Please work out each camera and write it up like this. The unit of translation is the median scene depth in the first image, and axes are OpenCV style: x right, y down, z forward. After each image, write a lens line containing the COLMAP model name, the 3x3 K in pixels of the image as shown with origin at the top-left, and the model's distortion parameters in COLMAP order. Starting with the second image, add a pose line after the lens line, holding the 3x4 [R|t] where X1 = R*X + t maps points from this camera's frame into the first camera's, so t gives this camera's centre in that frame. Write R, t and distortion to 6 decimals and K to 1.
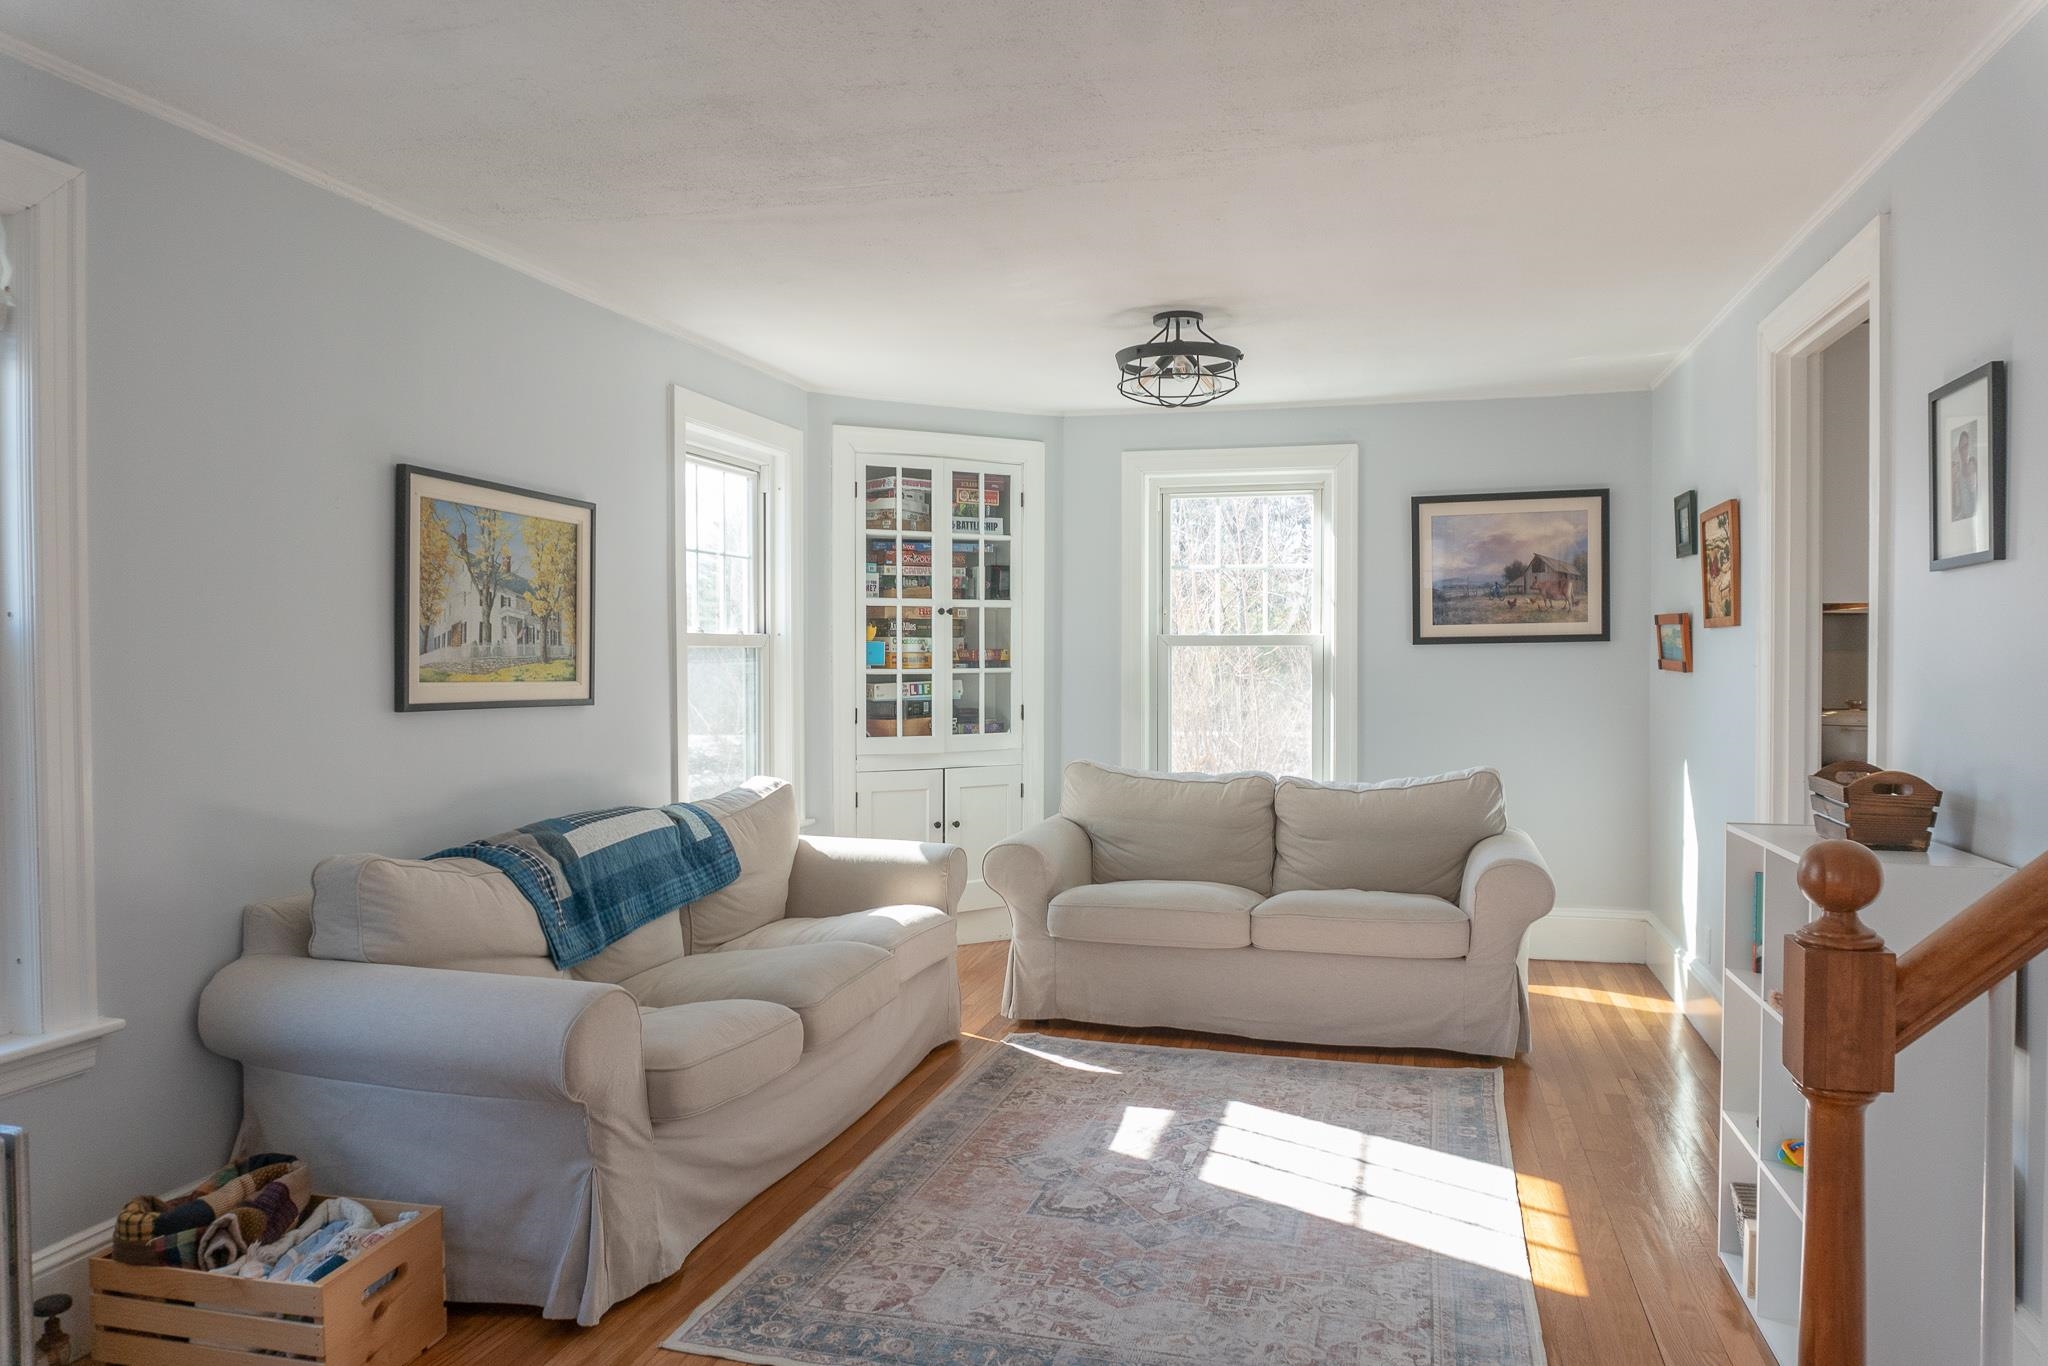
lens RADIAL K [[1366.8, 0, 1024.0], [0, 1366.8, 683.0], [0, 0, 1]] dist [-0.031181, 0.000756]
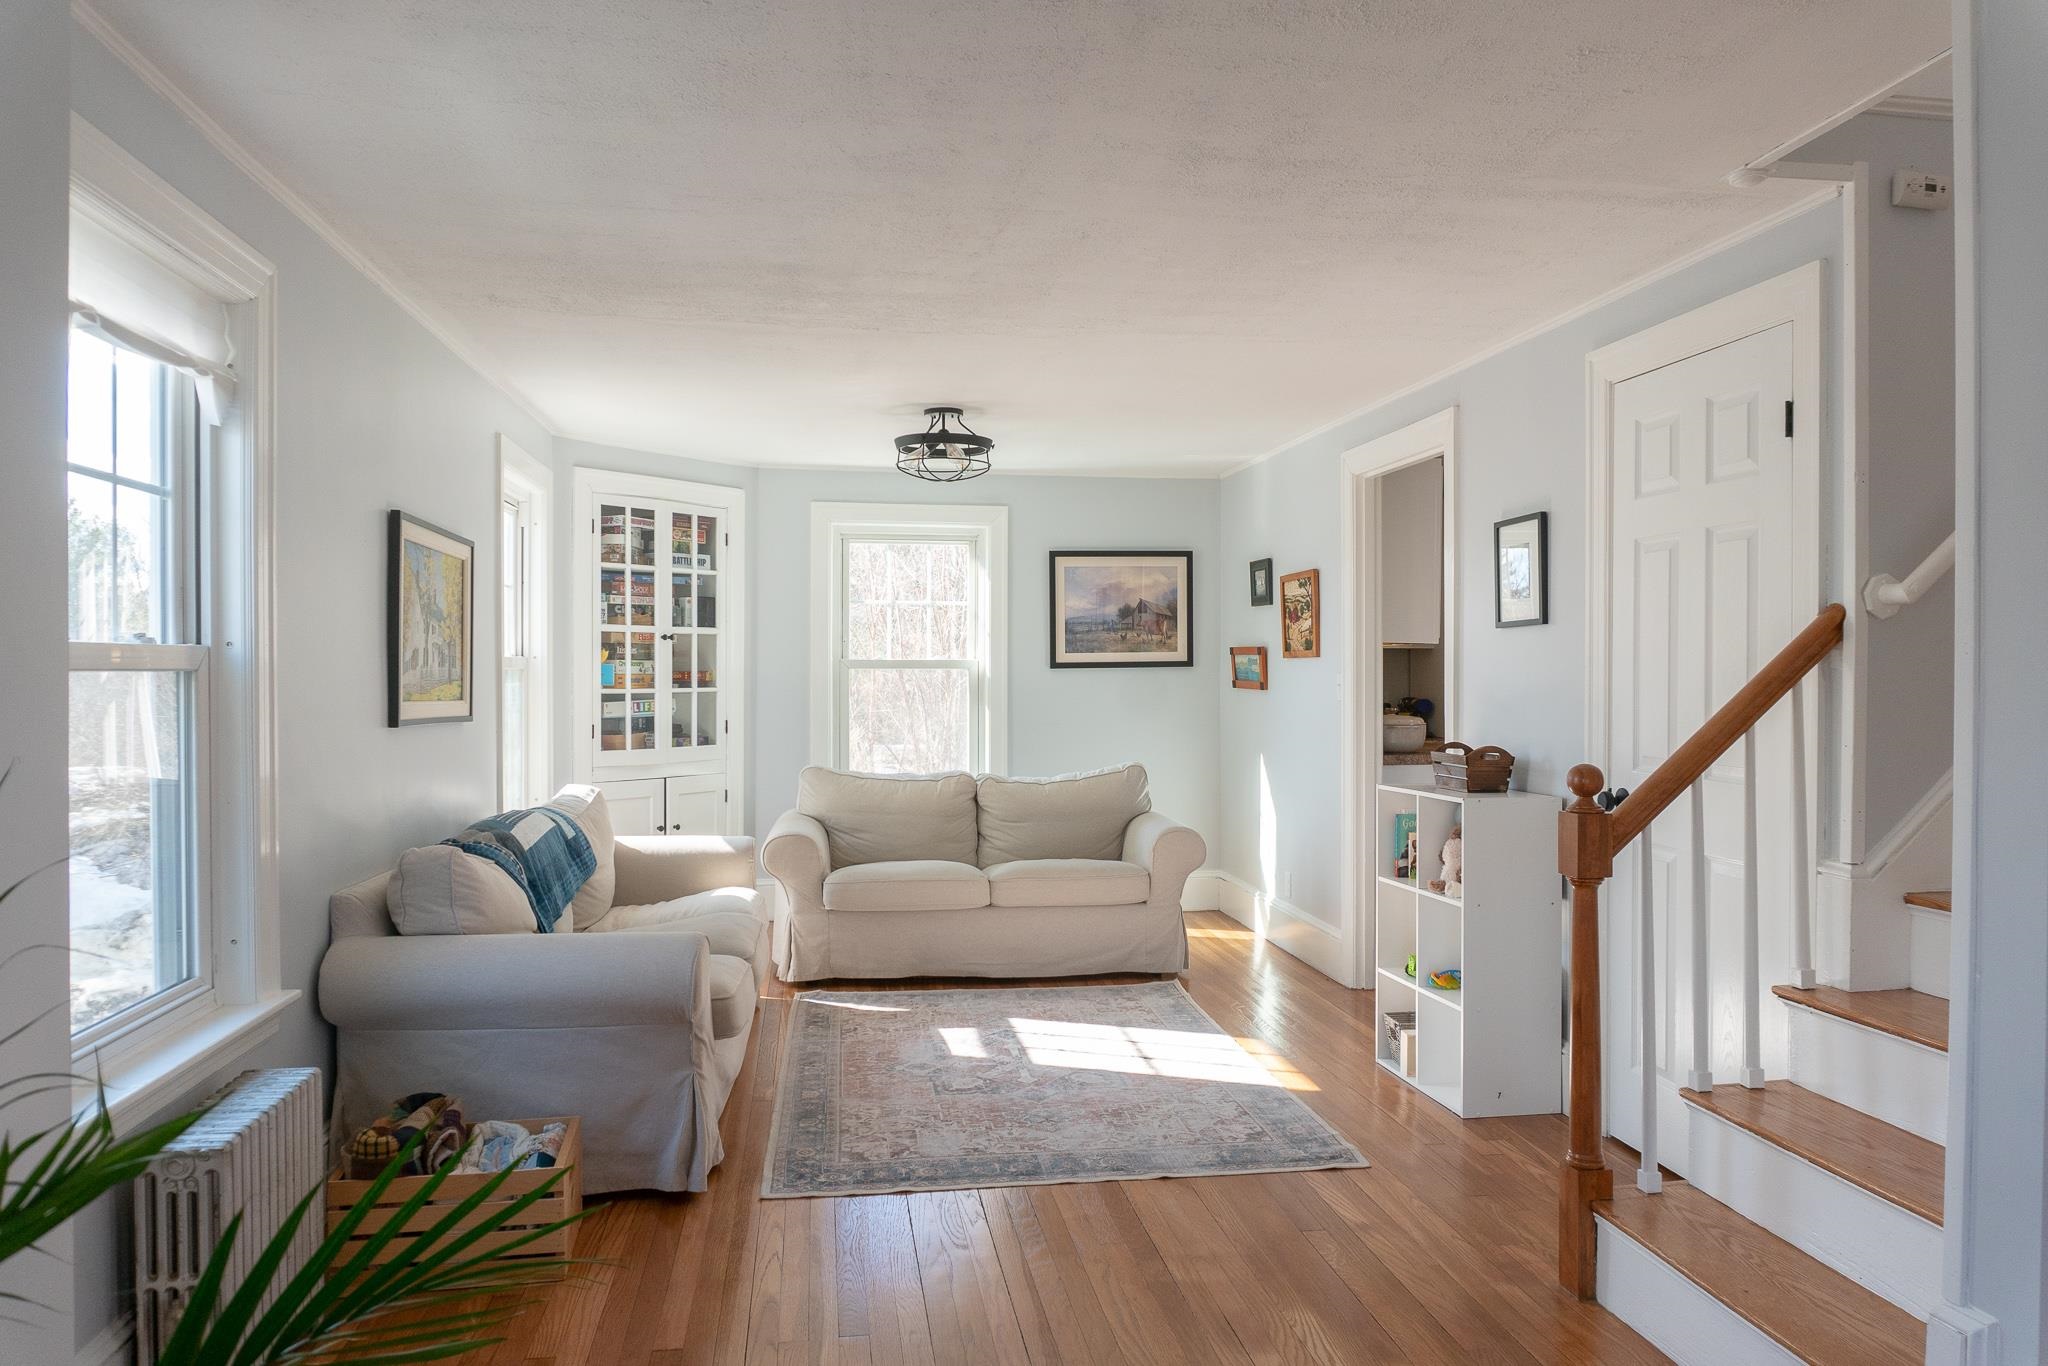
lens RADIAL K [[1366.8, 0, 1024.0], [0, 1366.8, 683.0], [0, 0, 1]] dist [-0.031181, 0.000756]
pose [[0.916453, -0.000524, 0.400142, -0.279200], [0.006269, 0.999895, -0.013049, 0.001642], [-0.400093, 0.014467, 0.916360, -0.164886]]
